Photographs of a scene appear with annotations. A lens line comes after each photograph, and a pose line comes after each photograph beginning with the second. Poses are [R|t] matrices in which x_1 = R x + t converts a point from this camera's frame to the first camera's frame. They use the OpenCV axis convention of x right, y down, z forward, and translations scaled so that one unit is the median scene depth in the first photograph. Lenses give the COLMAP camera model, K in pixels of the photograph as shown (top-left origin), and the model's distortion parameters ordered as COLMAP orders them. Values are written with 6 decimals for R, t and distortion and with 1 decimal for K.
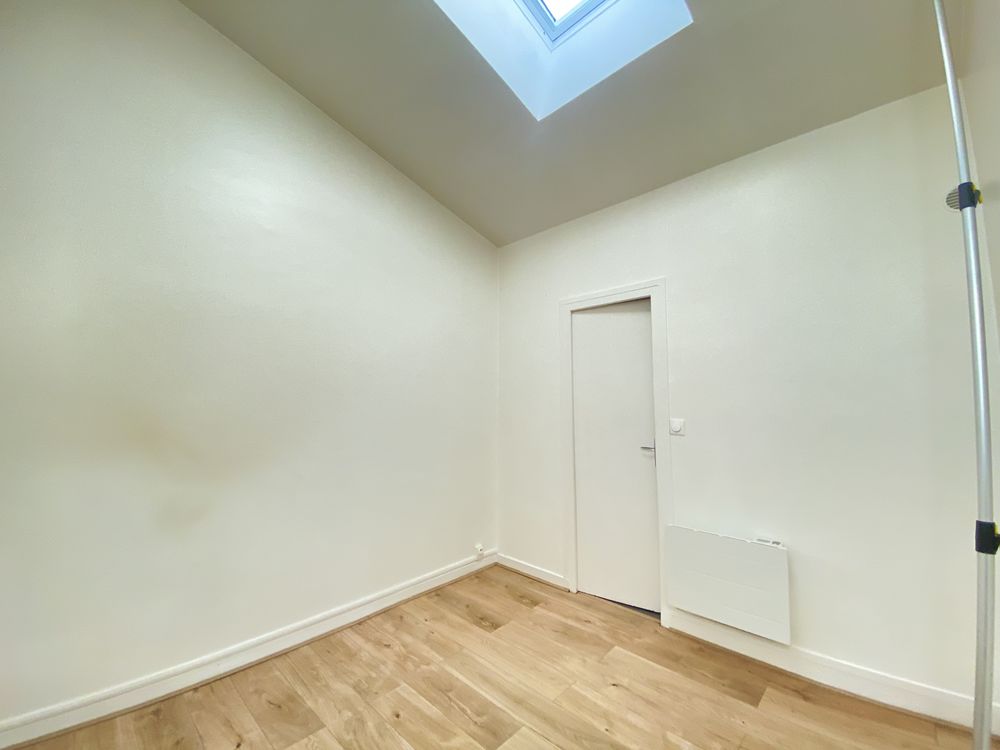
lens RADIAL K [[405.6, 0, 499.8], [0, 405.6, 372.0], [0, 0, 1]] dist [0.027104, -0.023211]
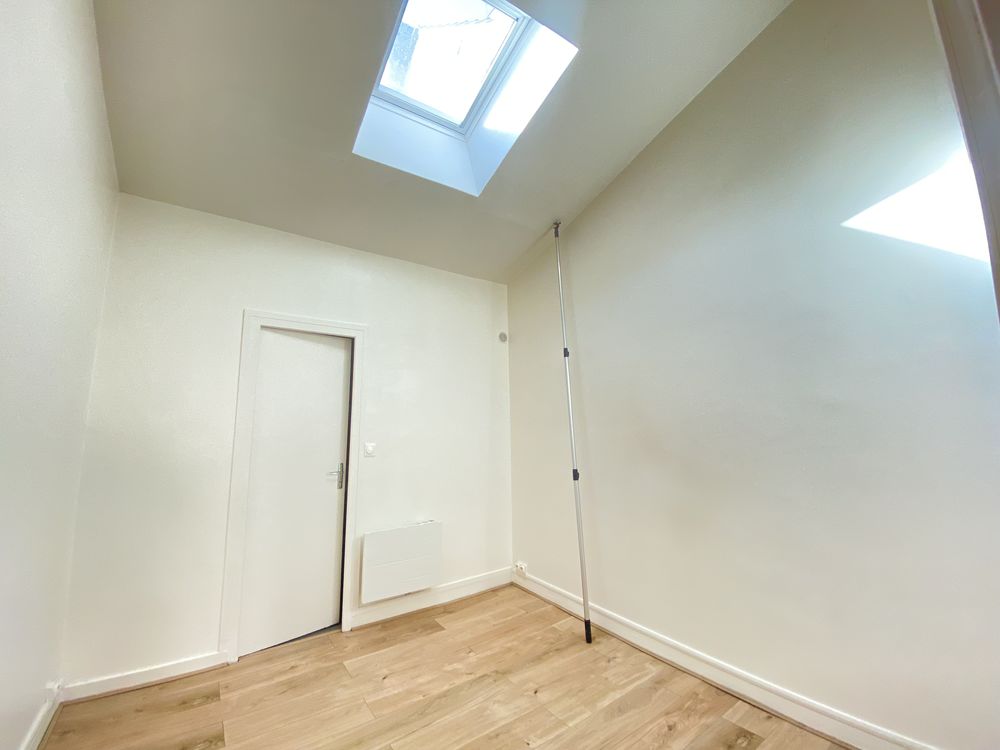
lens RADIAL K [[405.6, 0, 499.8], [0, 405.6, 372.0], [0, 0, 1]] dist [0.027104, -0.023211]
pose [[0.185575, 0.140794, 0.972491, -0.820002], [-0.065708, 0.989245, -0.130681, 0.042940], [-0.980431, -0.039649, 0.192830, 0.456529]]
